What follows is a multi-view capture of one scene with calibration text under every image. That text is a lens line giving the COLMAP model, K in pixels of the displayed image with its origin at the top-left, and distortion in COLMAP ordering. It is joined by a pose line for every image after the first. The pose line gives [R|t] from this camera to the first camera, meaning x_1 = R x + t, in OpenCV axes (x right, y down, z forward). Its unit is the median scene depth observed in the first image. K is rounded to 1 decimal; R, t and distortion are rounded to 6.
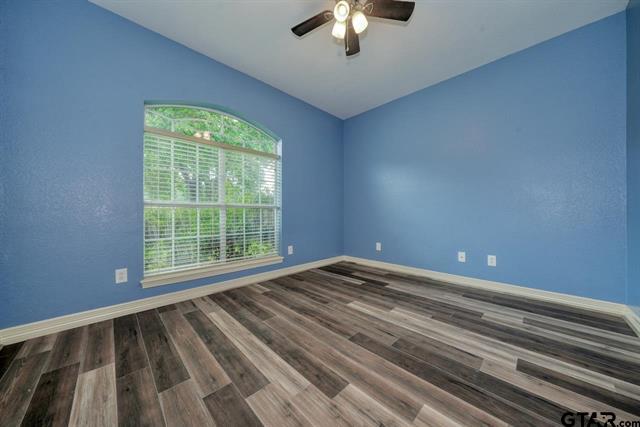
lens RADIAL K [[217.7, 0, 321.0], [0, 217.7, 214.1], [0, 0, 1]] dist [-0.004554, 0.000890]
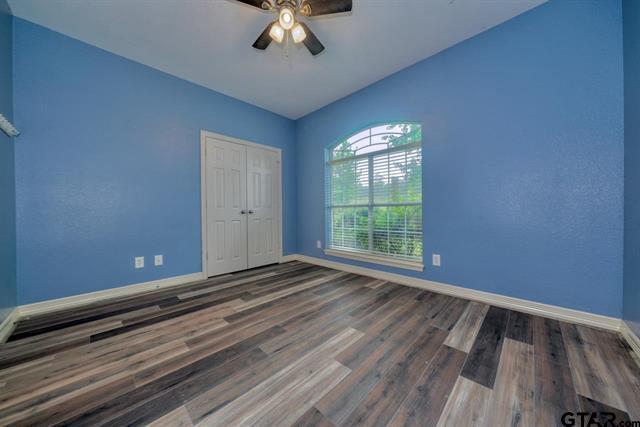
lens RADIAL K [[217.7, 0, 321.0], [0, 217.7, 212.5], [0, 0, 1]] dist [-0.004554, 0.000890]
pose [[0.018888, 0.007373, -0.999794, 0.986234], [0.006794, 0.999949, 0.007503, -0.012795], [0.999799, -0.006934, 0.018837, 0.952827]]
